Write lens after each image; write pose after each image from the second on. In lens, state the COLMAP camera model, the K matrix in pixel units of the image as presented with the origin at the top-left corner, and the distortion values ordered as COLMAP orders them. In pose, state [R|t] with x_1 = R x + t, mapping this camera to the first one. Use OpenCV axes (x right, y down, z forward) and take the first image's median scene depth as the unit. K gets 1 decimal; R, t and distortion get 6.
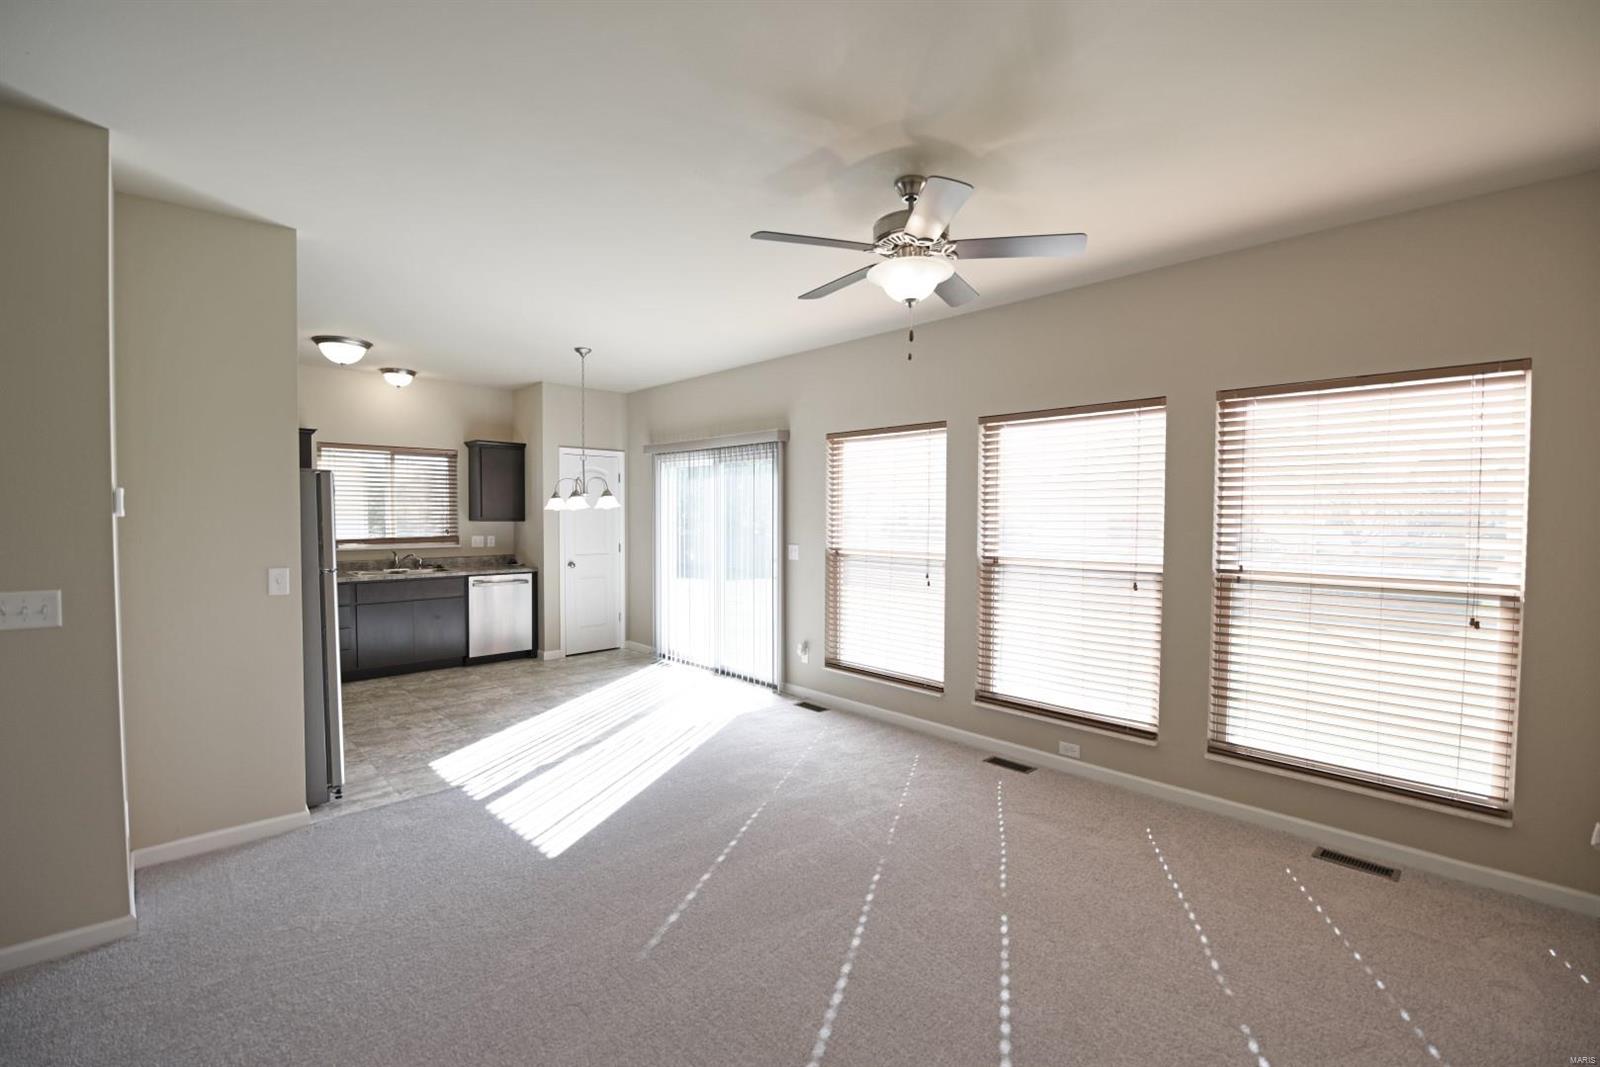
lens RADIAL K [[689.8, 0, 803.3], [0, 689.8, 535.0], [0, 0, 1]] dist [-0.009214, -0.005791]
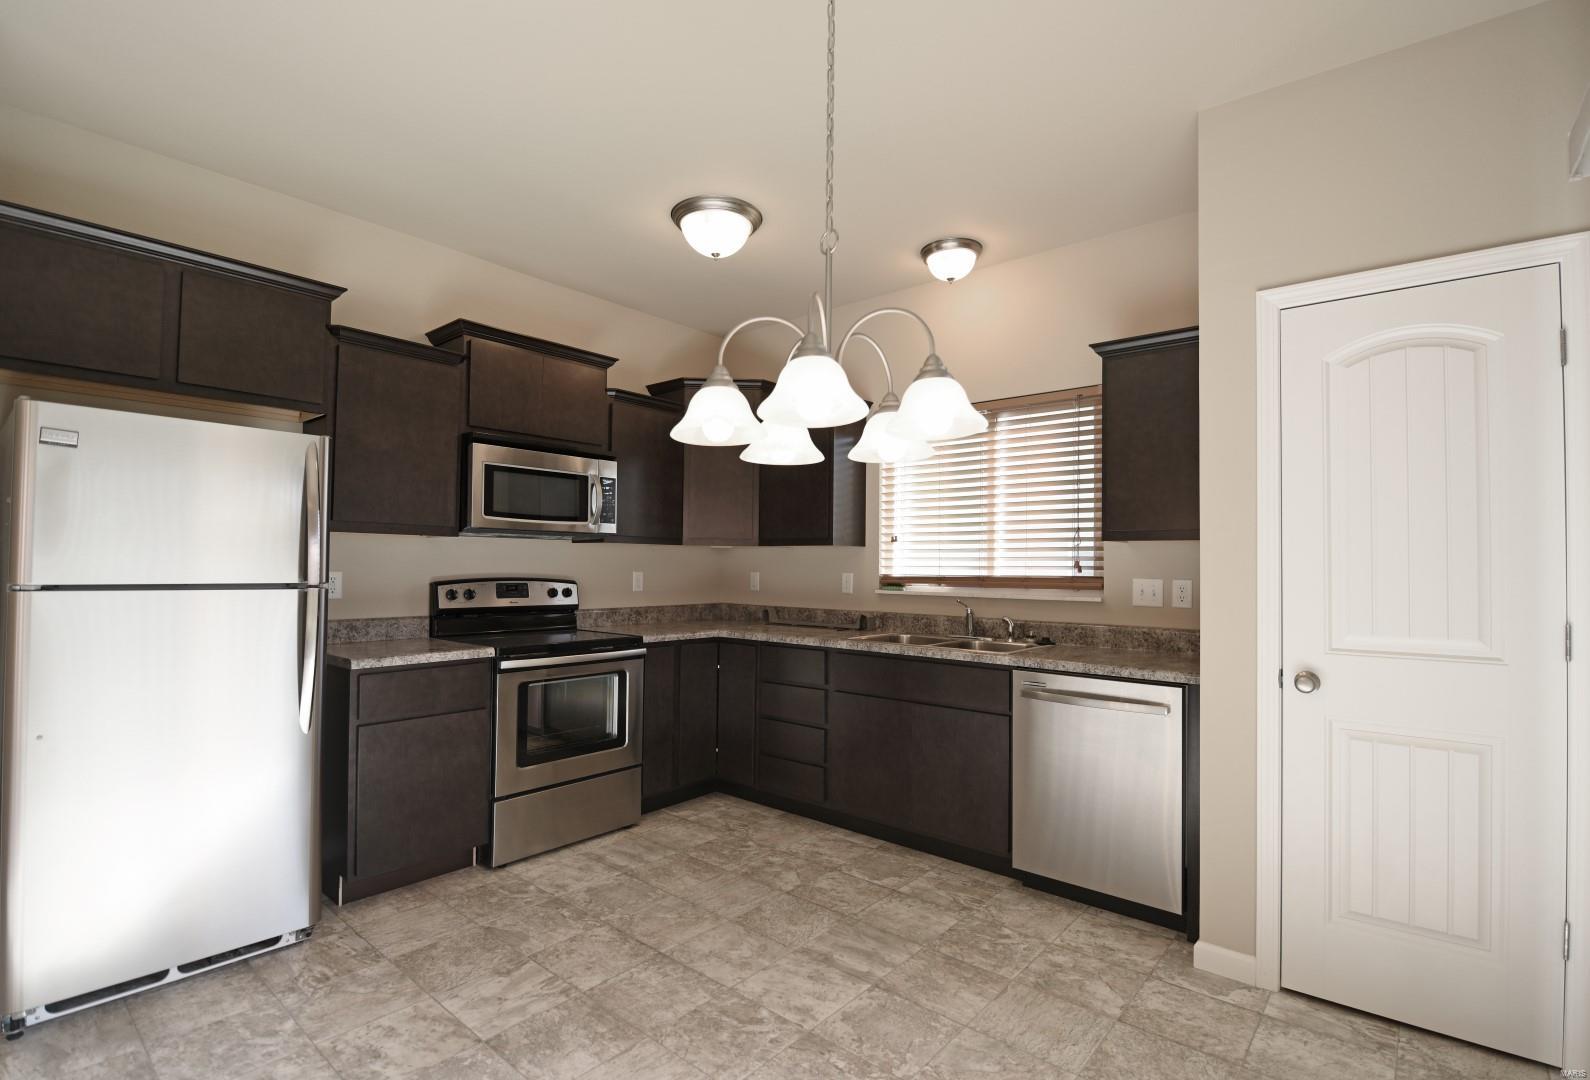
lens RADIAL K [[751.1, 0, 782.9], [0, 751.1, 550.2], [0, 0, 1]] dist [-0.010822, -0.004891]
pose [[0.090207, -0.022490, -0.995669, -0.053622], [-0.046215, 0.998573, -0.026743, 0.008221], [0.994850, 0.048428, 0.089039, 0.938365]]
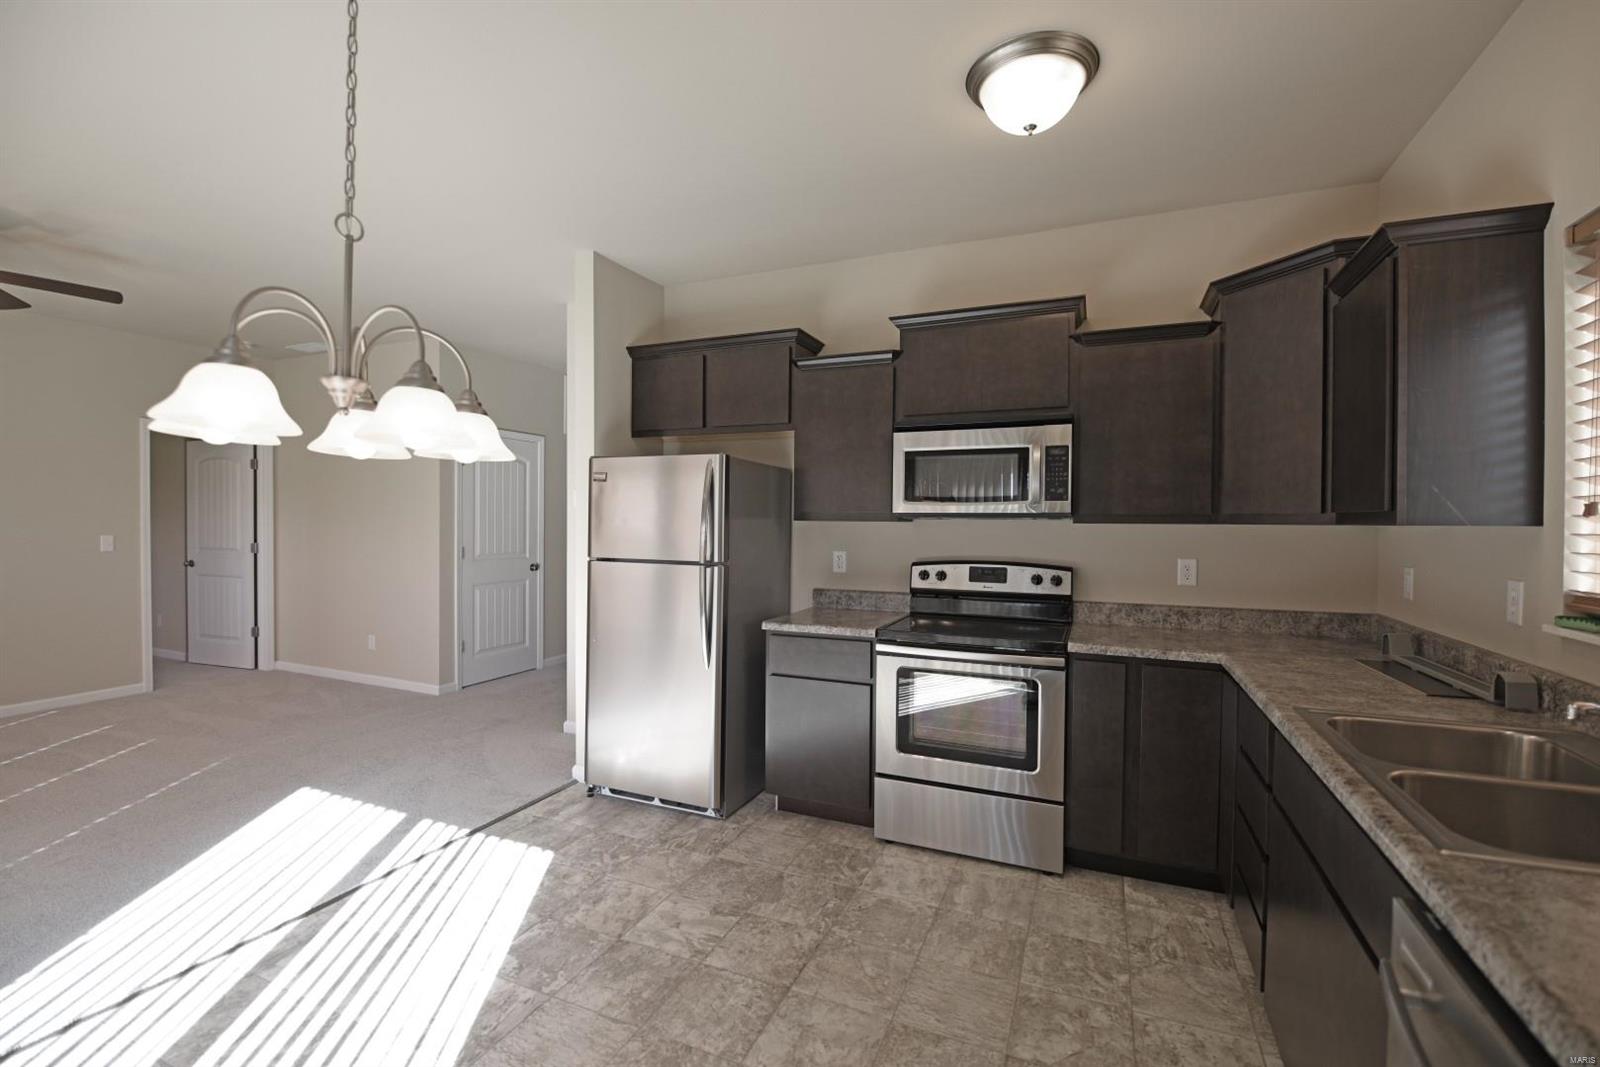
lens RADIAL K [[689.8, 0, 798.5], [0, 689.8, 529.6], [0, 0, 1]] dist [-0.009214, -0.005791]
pose [[-0.923742, -0.005356, -0.382979, -0.361395], [-0.023737, 0.998781, 0.043286, -0.022728], [0.382280, 0.049076, -0.922743, 1.238701]]
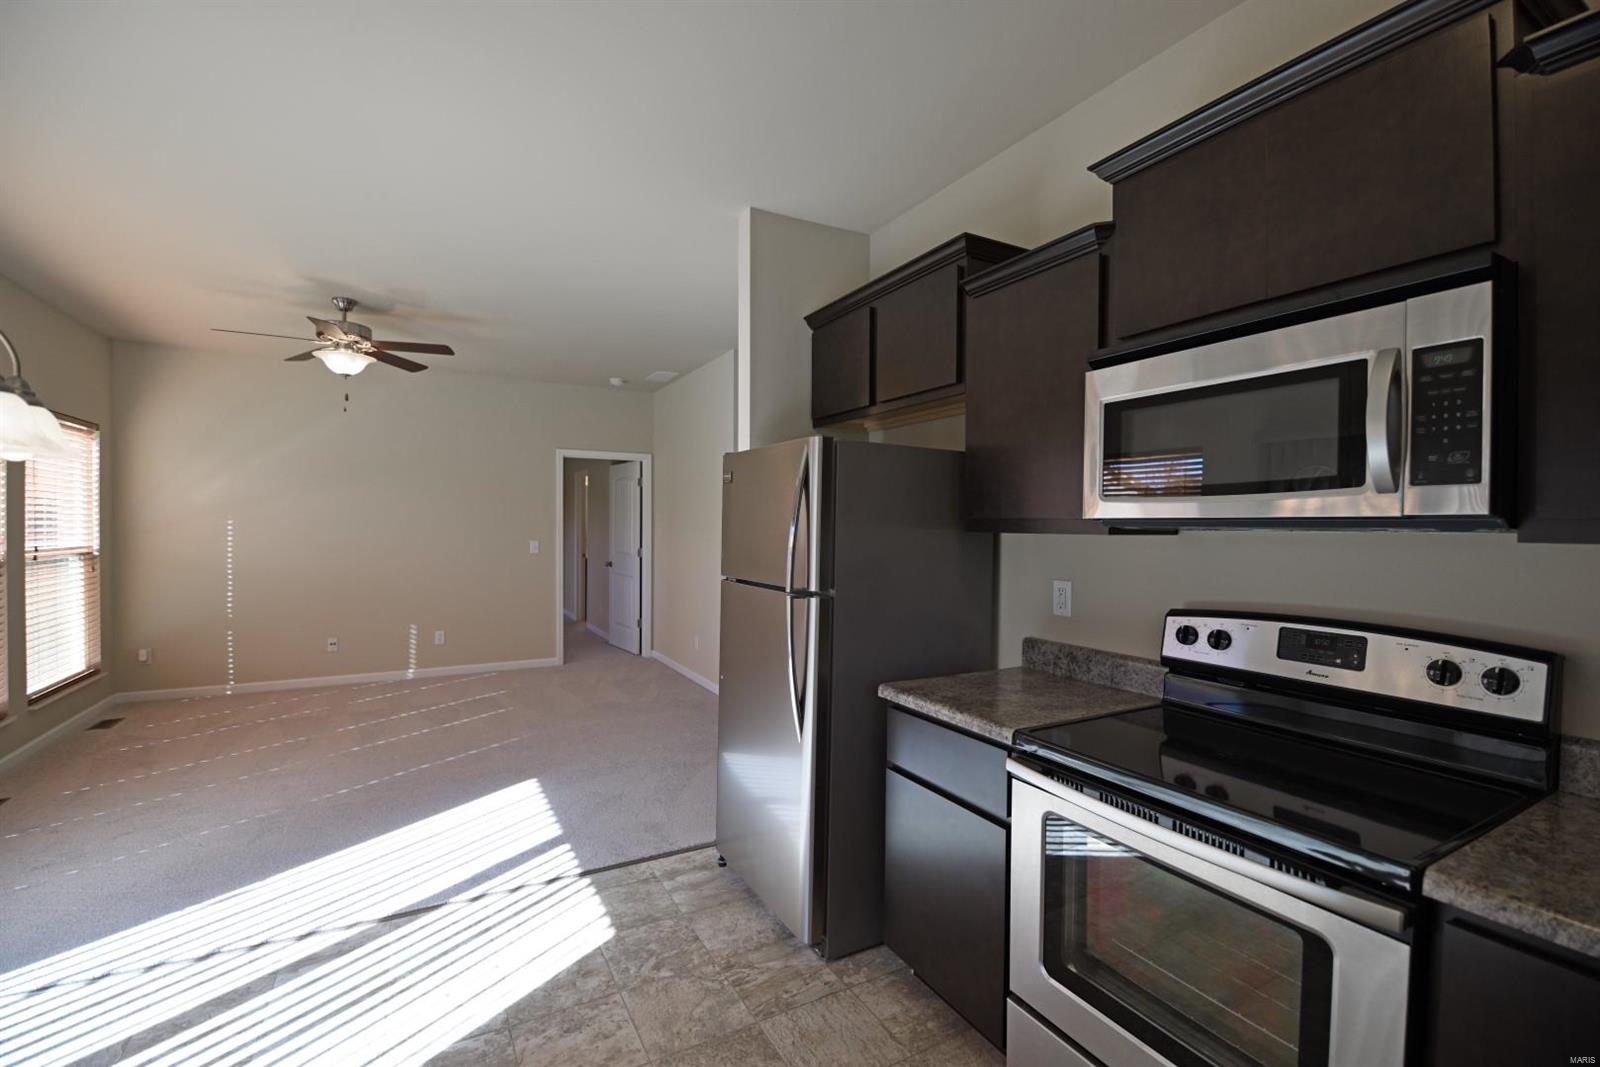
lens RADIAL K [[689.8, 0, 800.0], [0, 689.8, 533.2], [0, 0, 1]] dist [-0.009214, -0.005791]
pose [[-0.965613, -0.011912, 0.259712, -0.604366], [-0.000092, 0.998965, 0.045476, -0.021347], [-0.259985, 0.043888, -0.964615, 1.078786]]
